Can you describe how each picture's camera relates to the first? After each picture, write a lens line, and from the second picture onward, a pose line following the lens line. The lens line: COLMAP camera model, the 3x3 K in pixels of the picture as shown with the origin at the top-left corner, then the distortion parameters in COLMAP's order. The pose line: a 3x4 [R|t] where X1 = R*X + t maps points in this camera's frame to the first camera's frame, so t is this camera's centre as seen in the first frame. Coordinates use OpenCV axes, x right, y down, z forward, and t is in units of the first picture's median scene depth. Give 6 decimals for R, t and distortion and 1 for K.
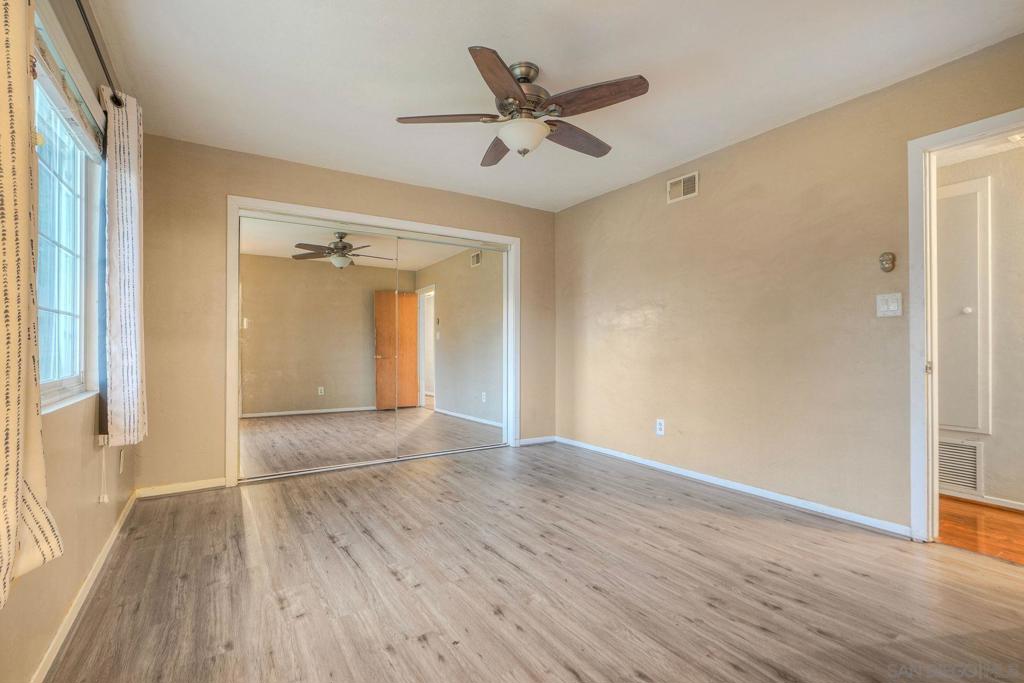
lens RADIAL K [[467.6, 0, 516.3], [0, 467.6, 340.8], [0, 0, 1]] dist [-0.001126, 0.000784]
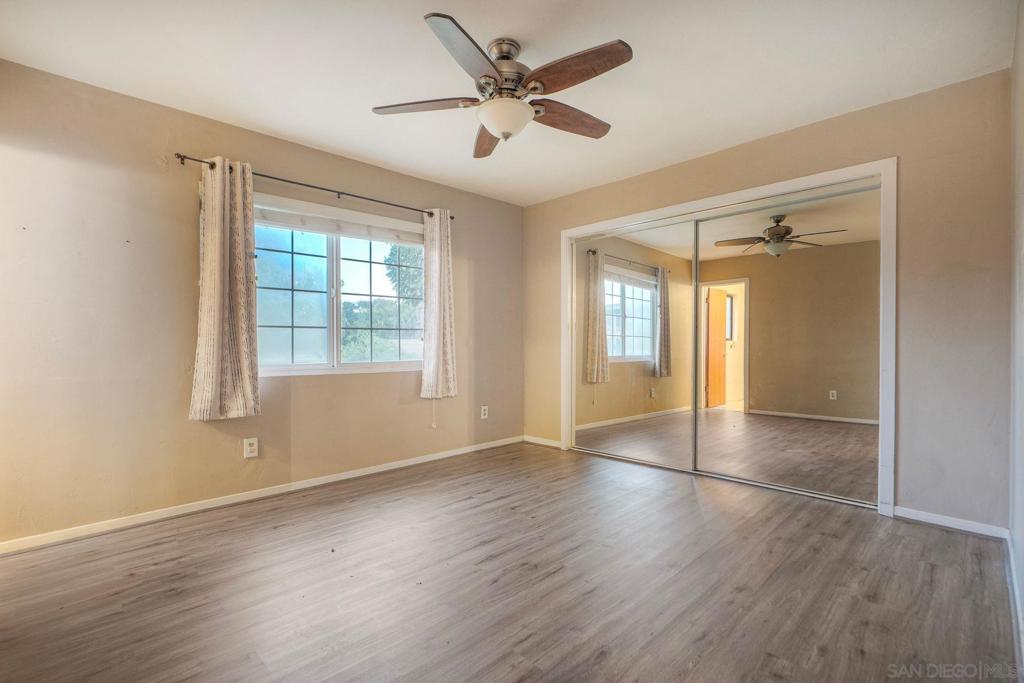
lens RADIAL K [[467.6, 0, 516.3], [0, 467.6, 340.8], [0, 0, 1]] dist [-0.001126, 0.000784]
pose [[0.225421, 0.002898, -0.974257, 0.883927], [0.008237, 0.999954, 0.004881, -0.009057], [0.974227, -0.009125, 0.225386, 0.765070]]
